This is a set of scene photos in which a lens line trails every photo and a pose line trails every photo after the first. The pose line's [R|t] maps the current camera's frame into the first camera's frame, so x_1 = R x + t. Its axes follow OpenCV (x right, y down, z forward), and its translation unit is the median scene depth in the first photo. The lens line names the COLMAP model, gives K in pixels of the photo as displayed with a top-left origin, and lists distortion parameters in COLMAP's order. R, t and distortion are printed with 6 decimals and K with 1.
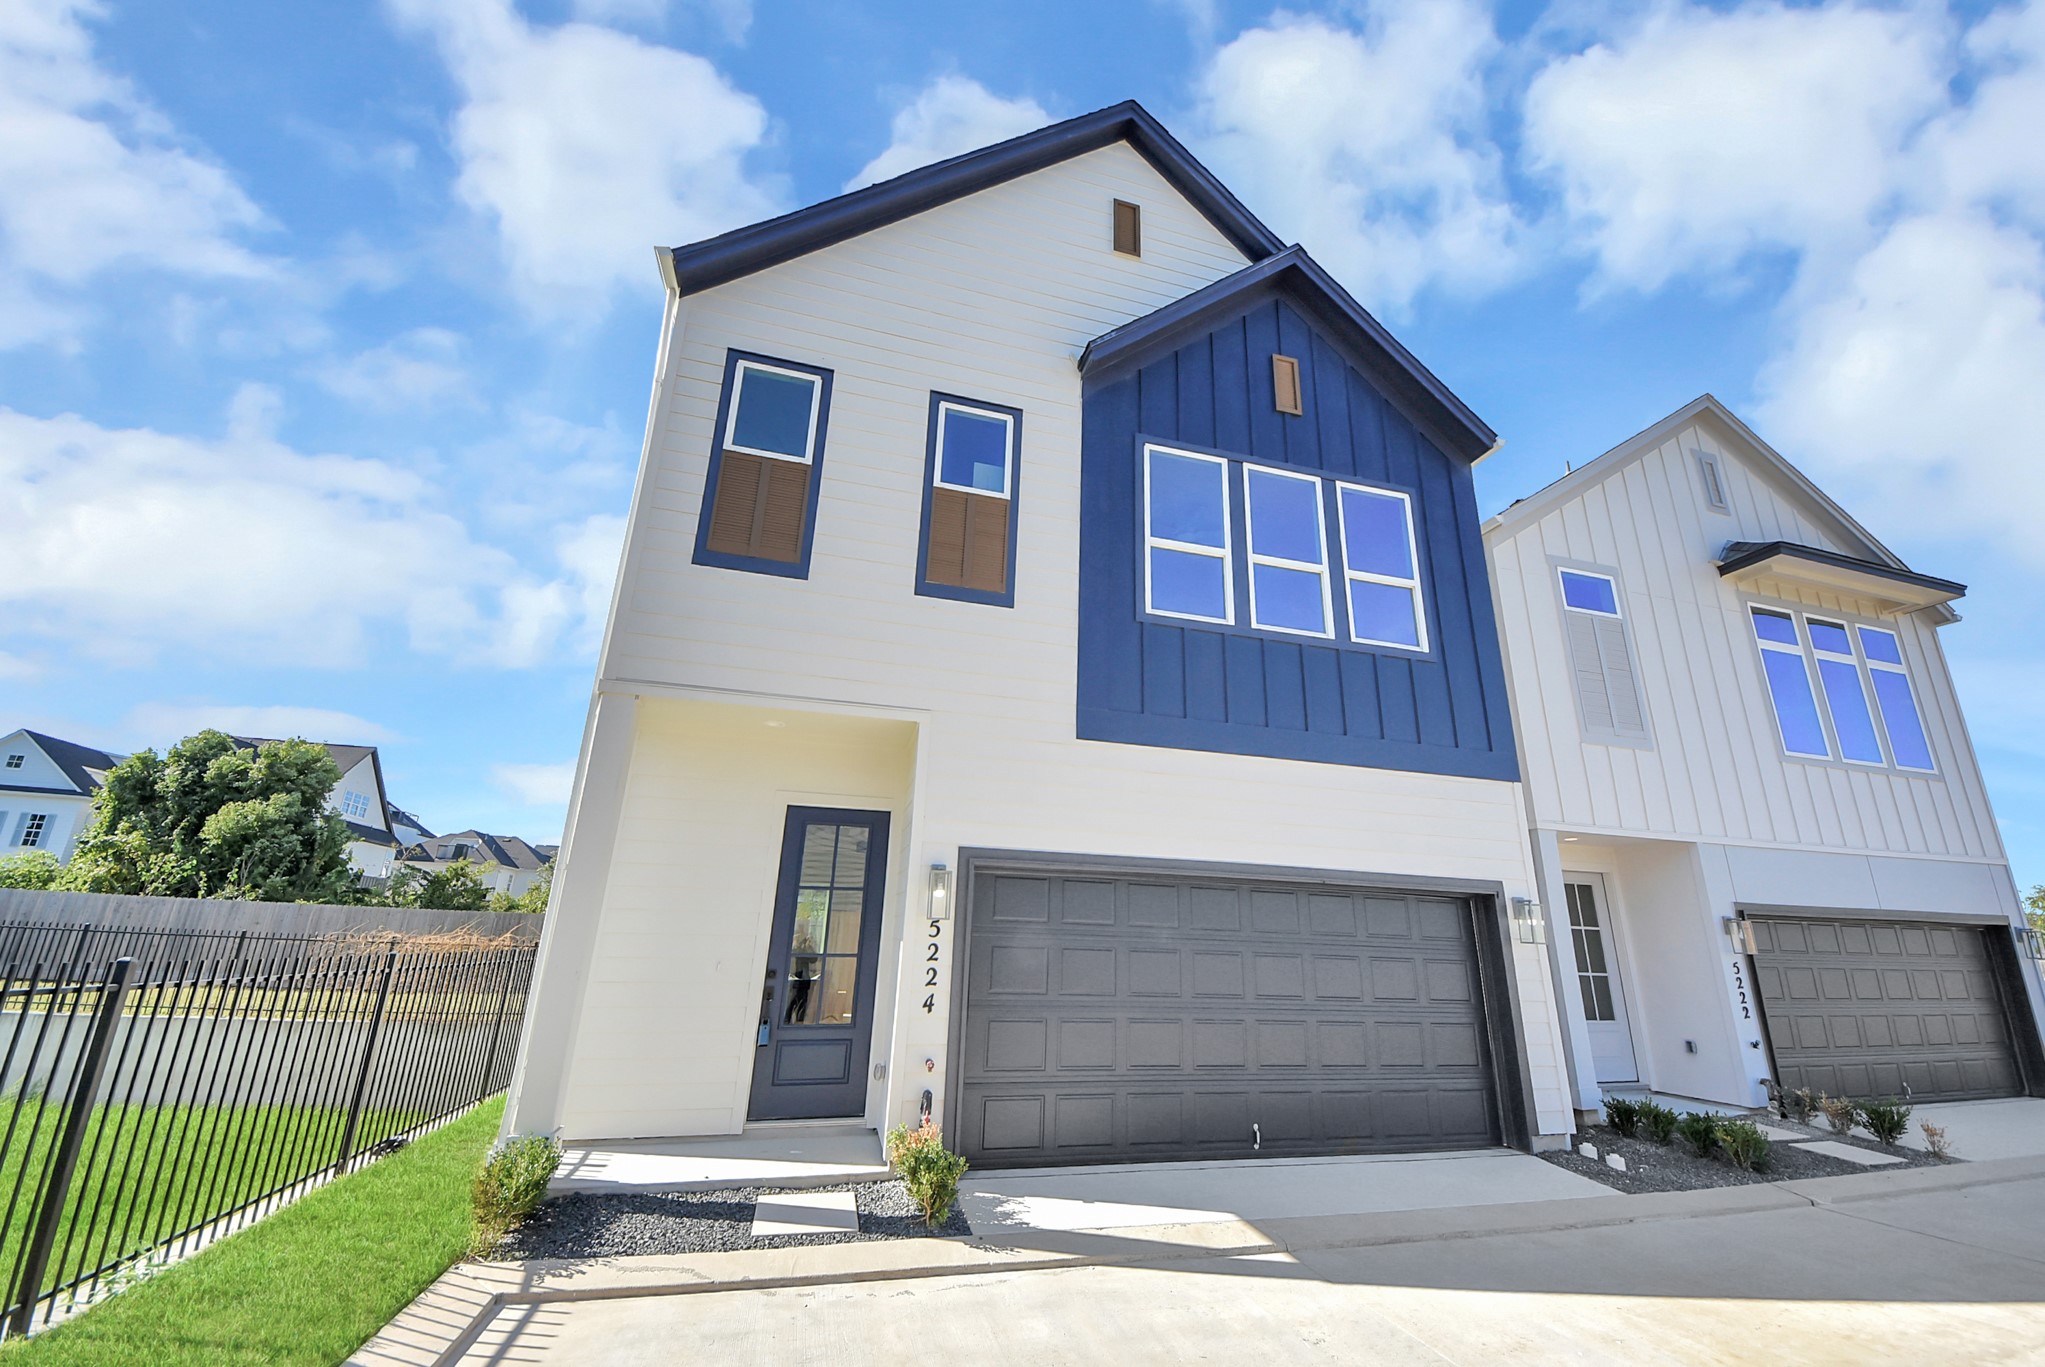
lens RADIAL K [[791.5, 0, 1042.6], [0, 791.5, 715.4], [0, 0, 1]] dist [-0.010479, -0.004416]
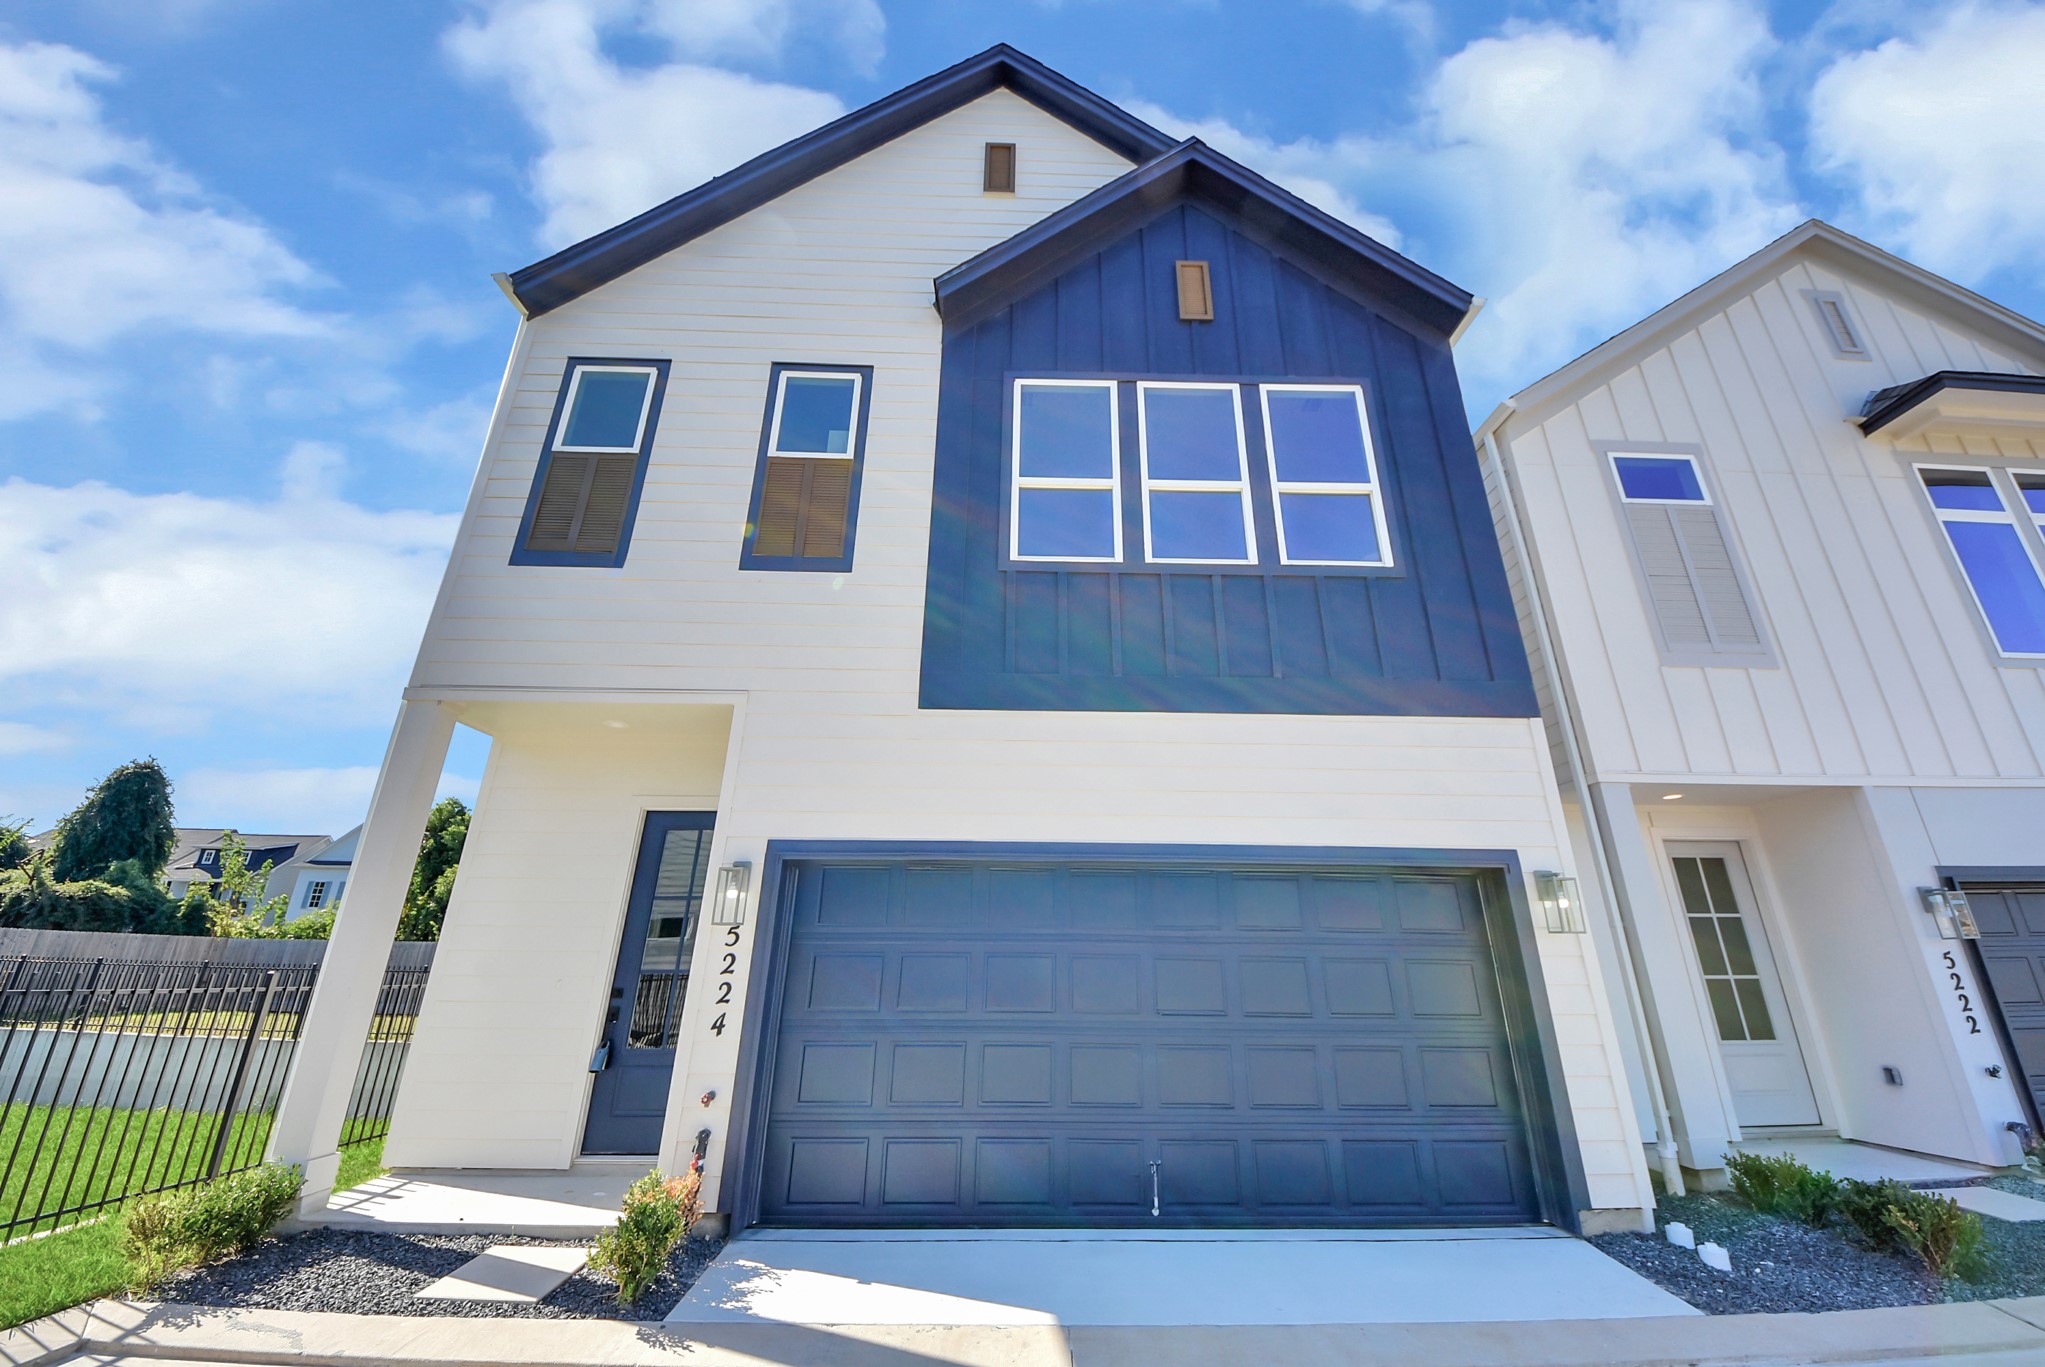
lens RADIAL K [[745.8, 0, 1042.1], [0, 745.8, 705.0], [0, 0, 1]] dist [-0.012914, -0.004044]
pose [[0.970598, -0.100643, -0.218658, 0.321634], [0.087418, 0.993754, -0.069363, 0.085981], [0.224273, 0.048209, 0.973333, 0.220276]]
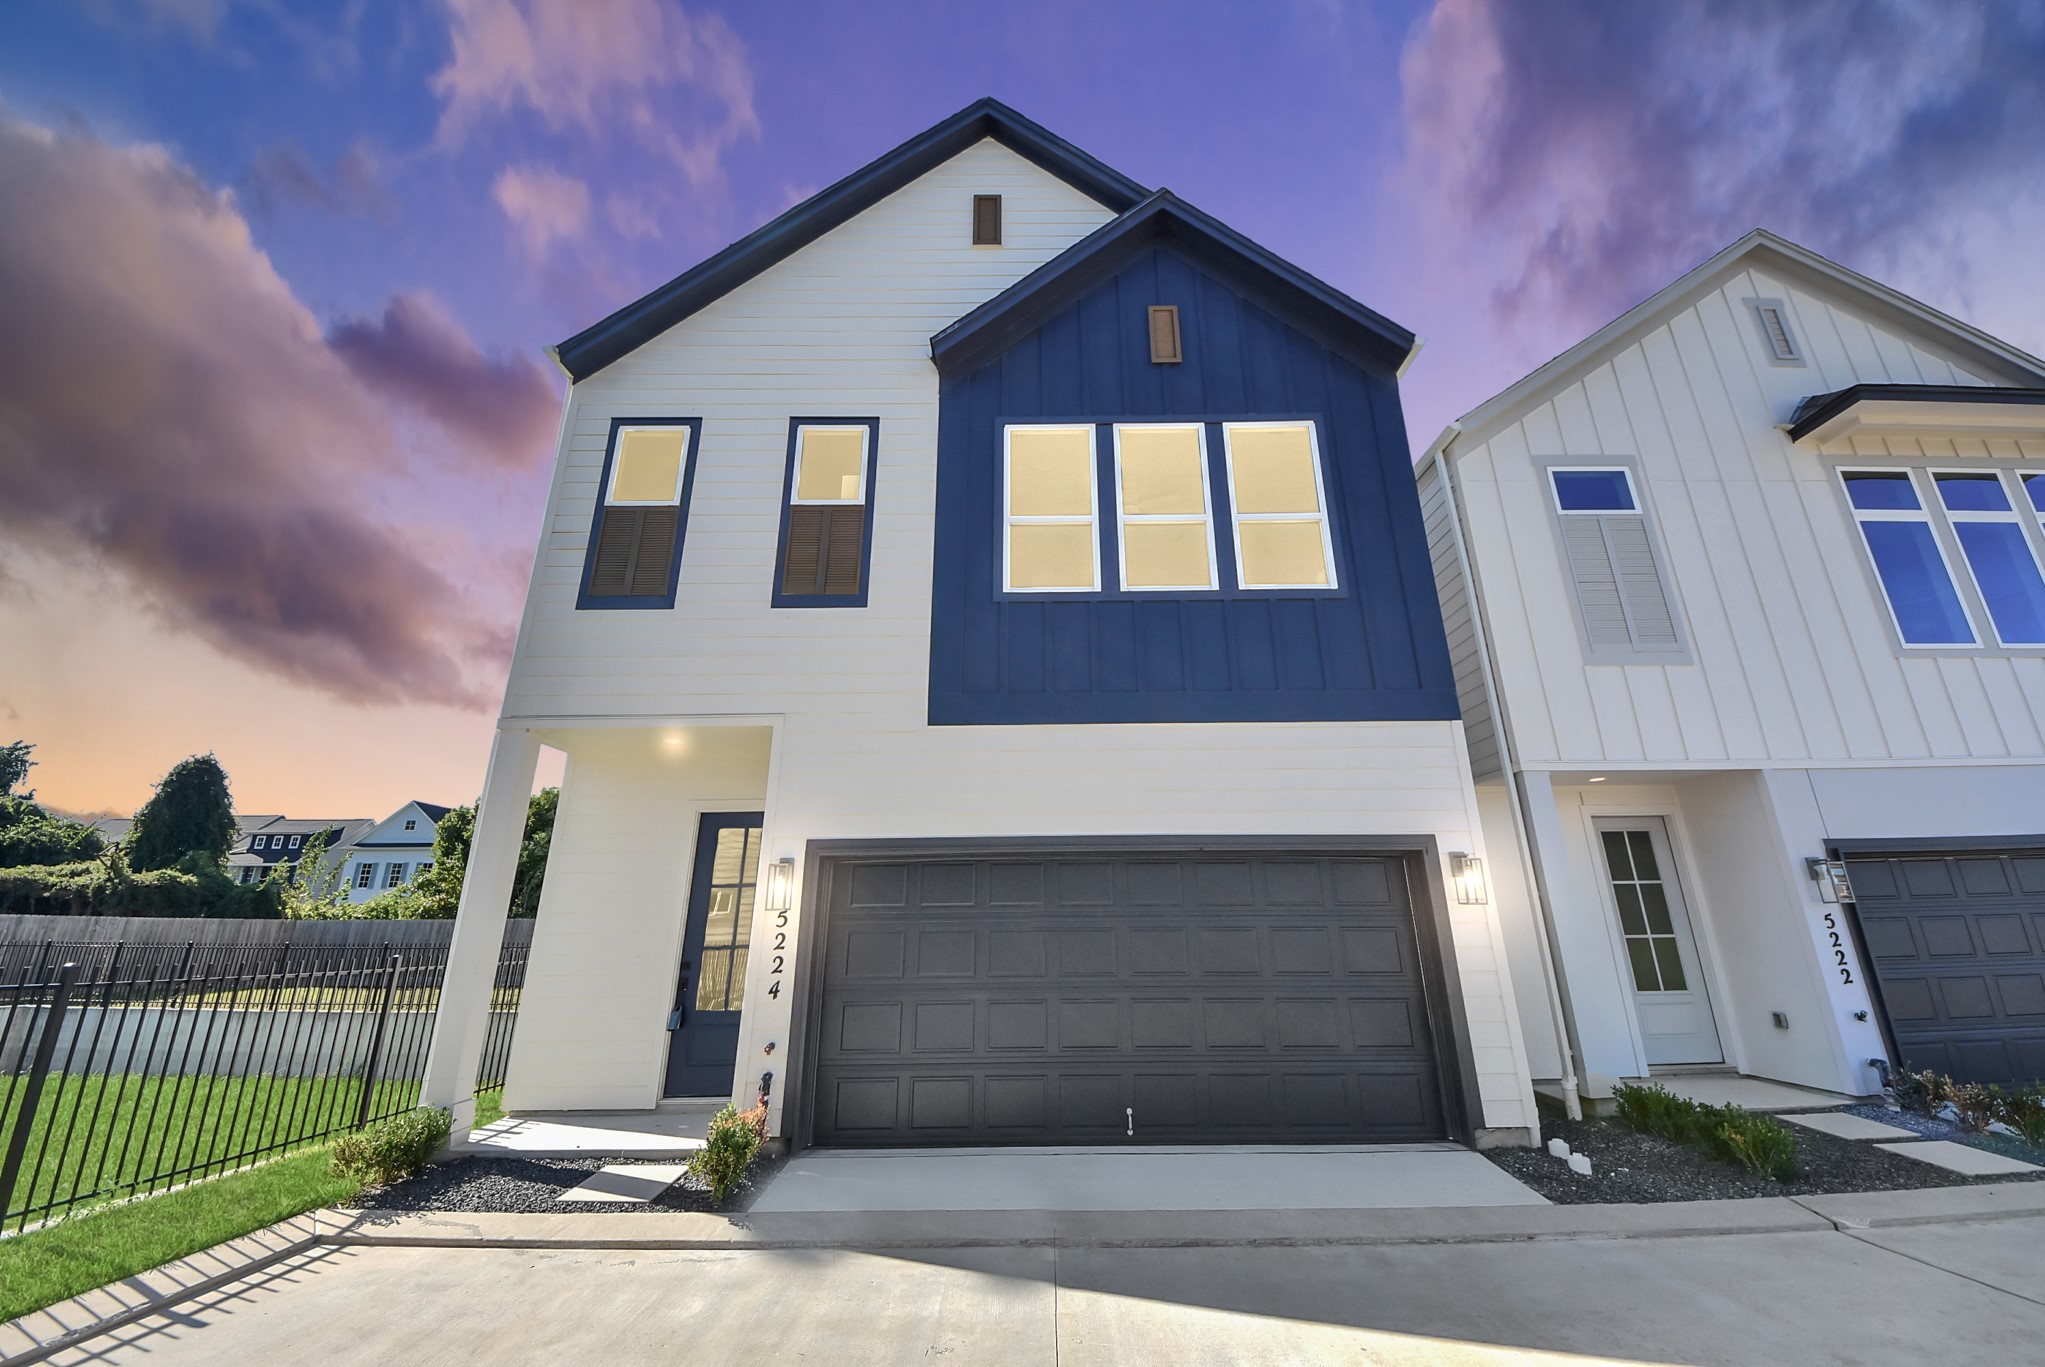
lens RADIAL K [[745.8, 0, 1043.4], [0, 745.8, 708.0], [0, 0, 1]] dist [-0.012914, -0.004044]
pose [[0.963413, -0.112708, -0.243172, 0.385622], [0.110718, 0.993611, -0.021882, 0.041197], [0.244084, -0.005842, 0.969736, 0.098471]]
